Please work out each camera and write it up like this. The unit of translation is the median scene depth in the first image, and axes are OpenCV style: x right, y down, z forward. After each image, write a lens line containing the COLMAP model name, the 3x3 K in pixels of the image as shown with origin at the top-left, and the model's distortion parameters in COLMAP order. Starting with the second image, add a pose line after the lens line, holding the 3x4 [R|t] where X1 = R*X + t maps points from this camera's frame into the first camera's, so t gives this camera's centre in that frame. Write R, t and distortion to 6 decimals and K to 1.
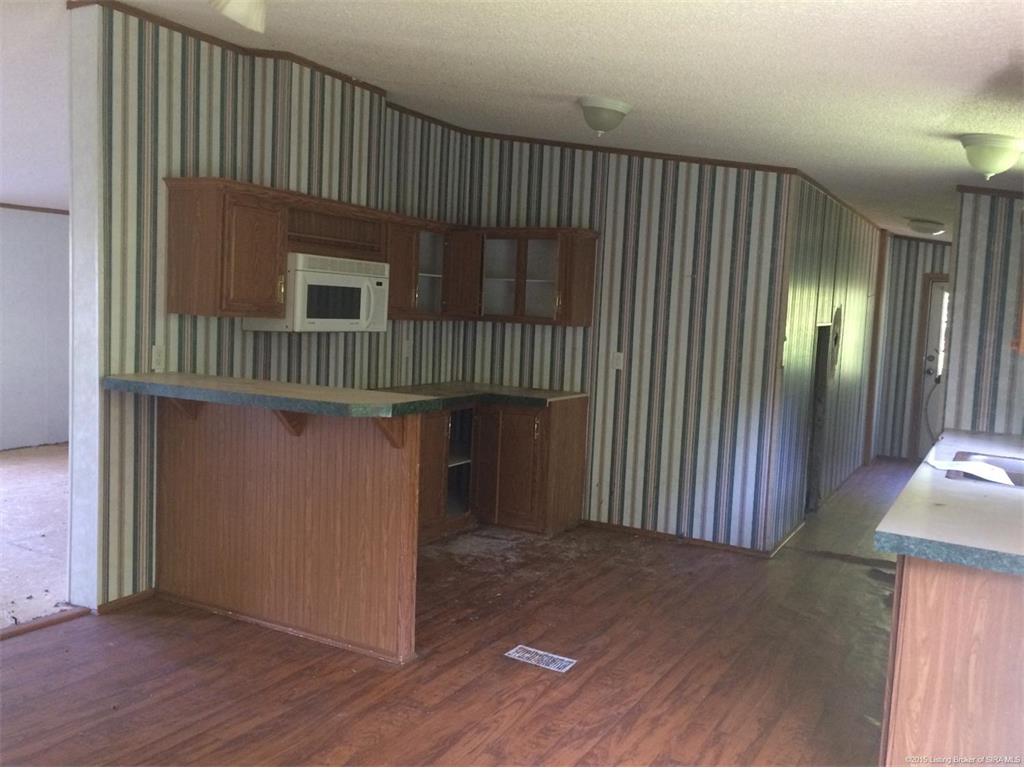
lens RADIAL K [[879.2, 0, 508.9], [0, 879.2, 383.0], [0, 0, 1]] dist [0.004941, -0.007859]
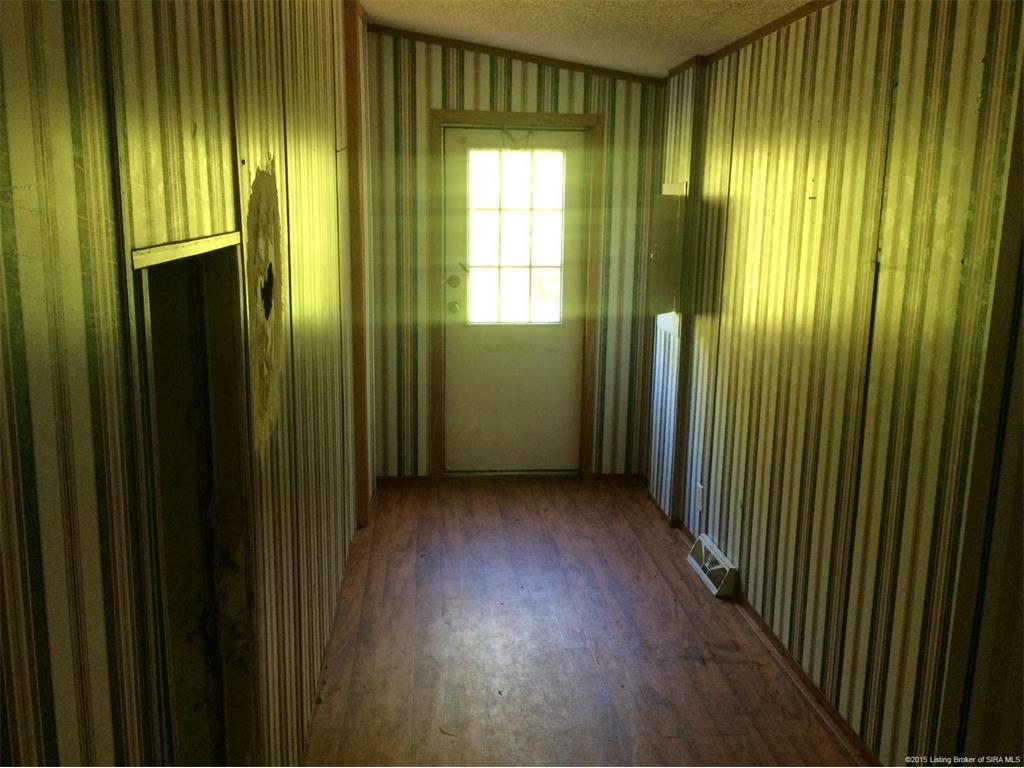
lens RADIAL K [[879.2, 0, 508.9], [0, 879.2, 383.0], [0, 0, 1]] dist [0.004941, -0.007859]
pose [[0.818431, -0.143444, 0.556412, 0.226335], [0.073816, 0.986562, 0.145761, -0.045279], [-0.569844, -0.078223, 0.818021, 0.597204]]
